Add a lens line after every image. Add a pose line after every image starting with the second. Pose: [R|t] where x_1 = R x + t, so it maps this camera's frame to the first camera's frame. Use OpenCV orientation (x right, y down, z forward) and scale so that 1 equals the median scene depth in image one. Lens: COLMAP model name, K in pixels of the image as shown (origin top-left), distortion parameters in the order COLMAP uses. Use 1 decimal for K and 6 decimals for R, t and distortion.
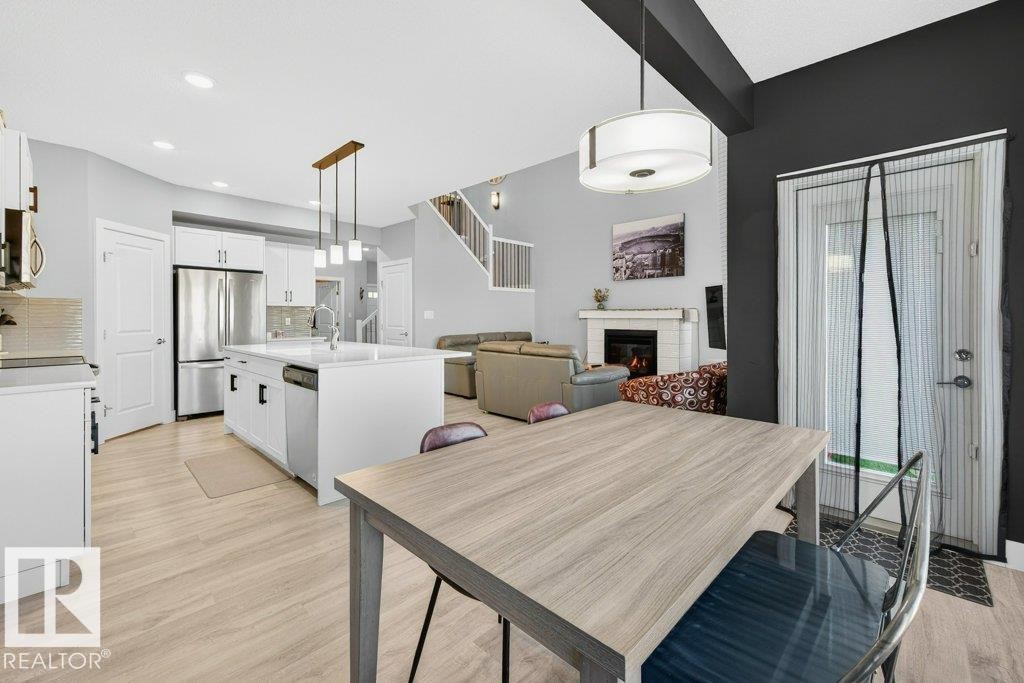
lens RADIAL K [[408.0, 0, 510.3], [0, 408.0, 318.7], [0, 0, 1]] dist [0.003388, -0.000666]
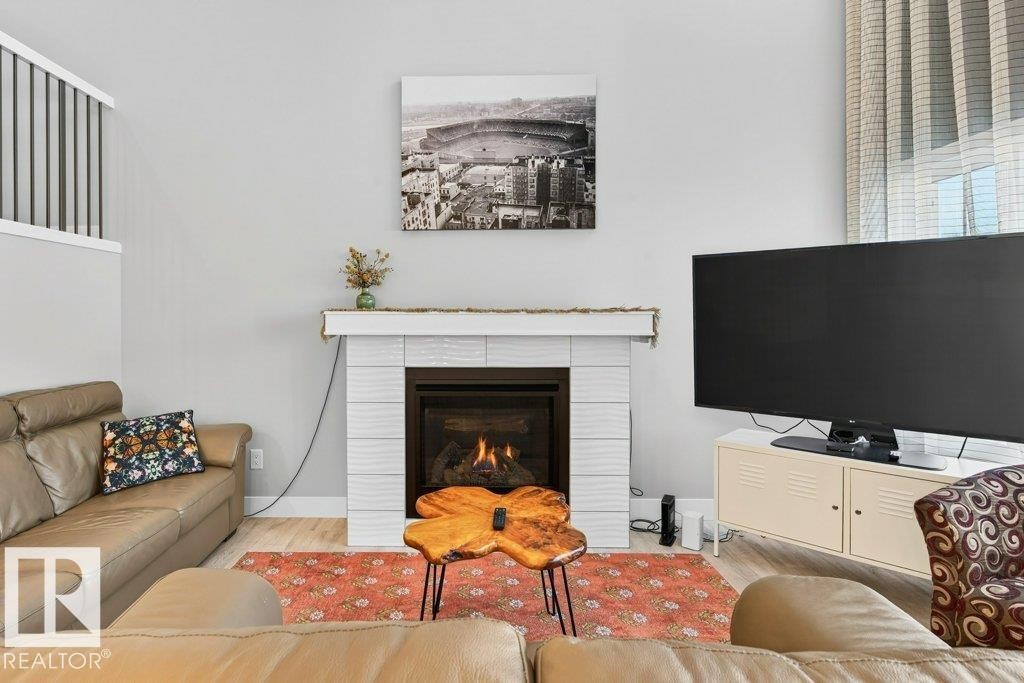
lens RADIAL K [[598.6, 0, 493.0], [0, 598.6, 321.0], [0, 0, 1]] dist [-0.002695, -0.002528]
pose [[0.734089, -0.001972, 0.679050, -0.051733], [0.005199, 0.999983, -0.002717, -0.010845], [-0.679033, 0.005525, 0.734087, 0.574636]]
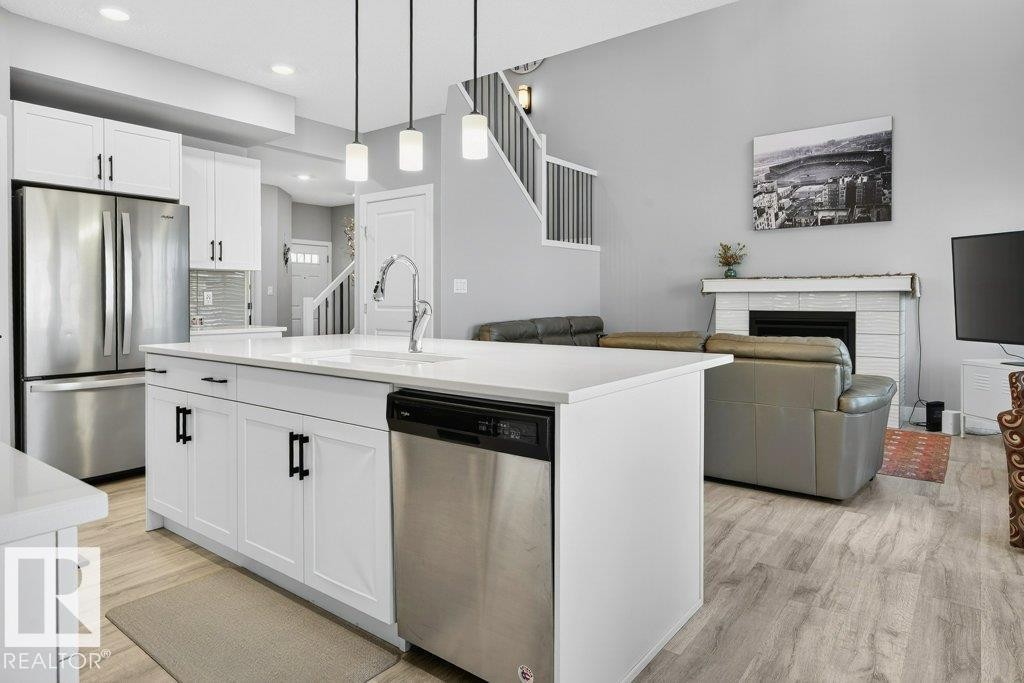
lens RADIAL K [[598.6, 0, 497.2], [0, 598.6, 301.2], [0, 0, 1]] dist [-0.002695, -0.002528]
pose [[0.996179, -0.002528, 0.087296, -0.208021], [0.002368, 0.999995, 0.001936, 0.009018], [-0.087300, -0.001722, 0.996181, 0.160589]]
